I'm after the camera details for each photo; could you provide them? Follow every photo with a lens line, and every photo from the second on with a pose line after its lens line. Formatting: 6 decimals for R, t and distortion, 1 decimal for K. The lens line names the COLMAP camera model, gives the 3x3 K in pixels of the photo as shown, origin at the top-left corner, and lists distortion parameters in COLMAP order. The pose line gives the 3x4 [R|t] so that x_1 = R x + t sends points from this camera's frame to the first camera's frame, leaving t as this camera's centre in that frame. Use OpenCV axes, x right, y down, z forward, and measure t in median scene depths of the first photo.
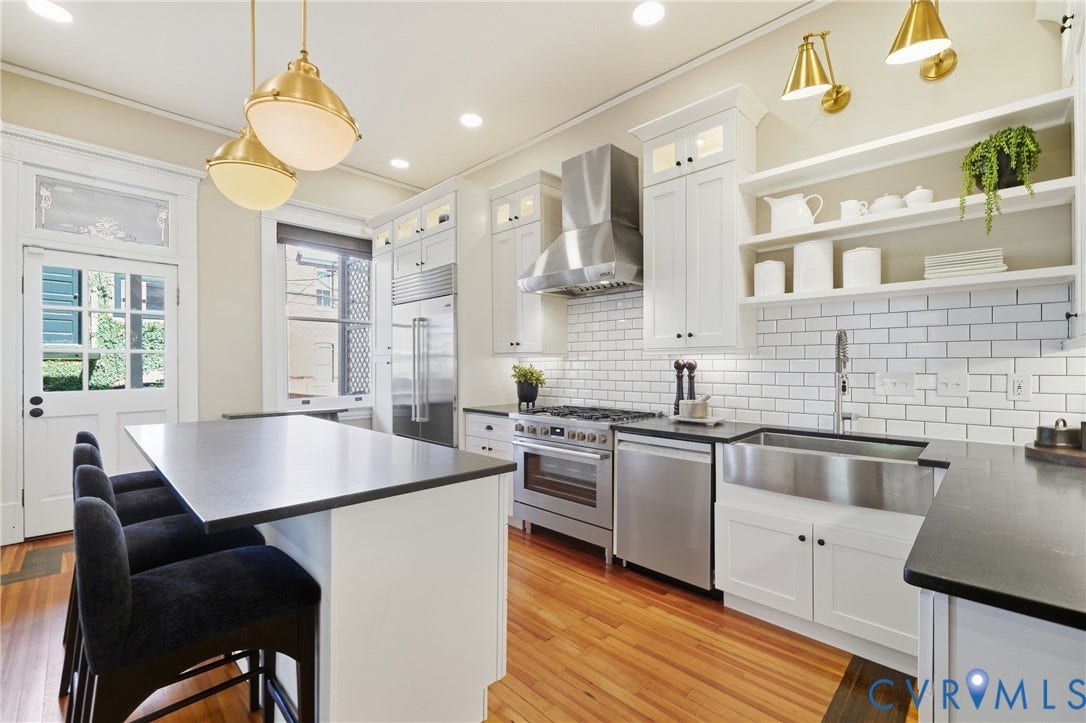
lens RADIAL K [[454.3, 0, 540.3], [0, 454.3, 364.2], [0, 0, 1]] dist [-0.015971, 0.000021]
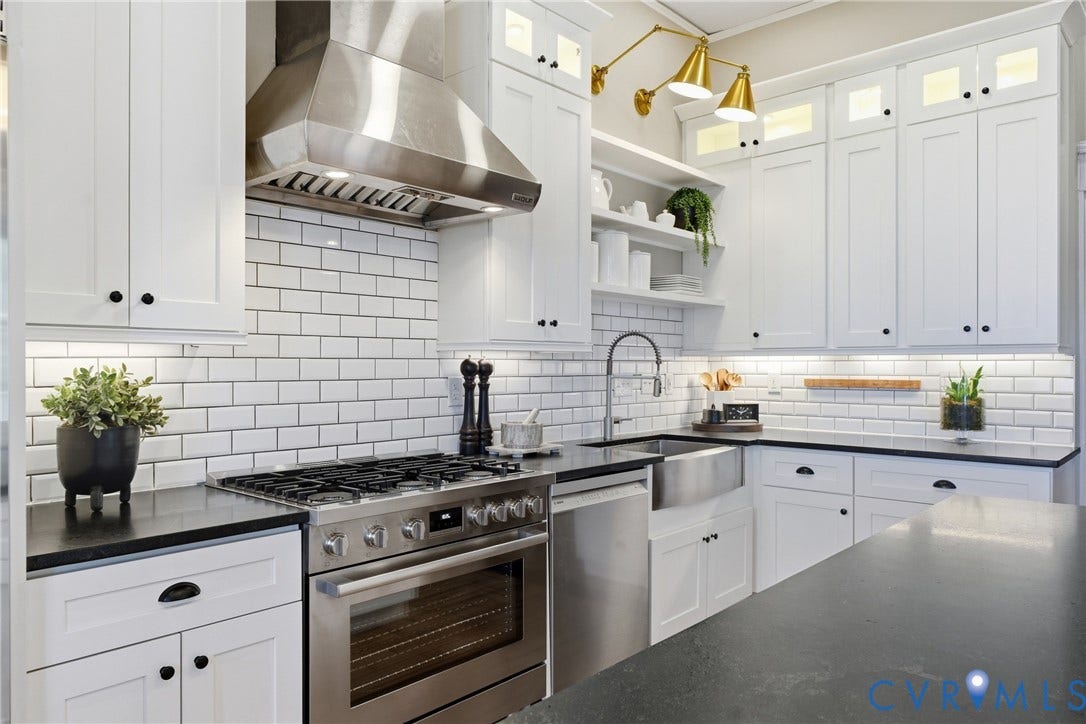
lens RADIAL K [[741.1, 0, 543.0], [0, 741.1, 362.0], [0, 0, 1]] dist [-0.001909, 0.000517]
pose [[-0.046480, 0.005914, 0.998902, -0.709479], [0.000461, 0.999982, -0.005899, 0.000265], [-0.998919, 0.000186, -0.046482, 0.973622]]
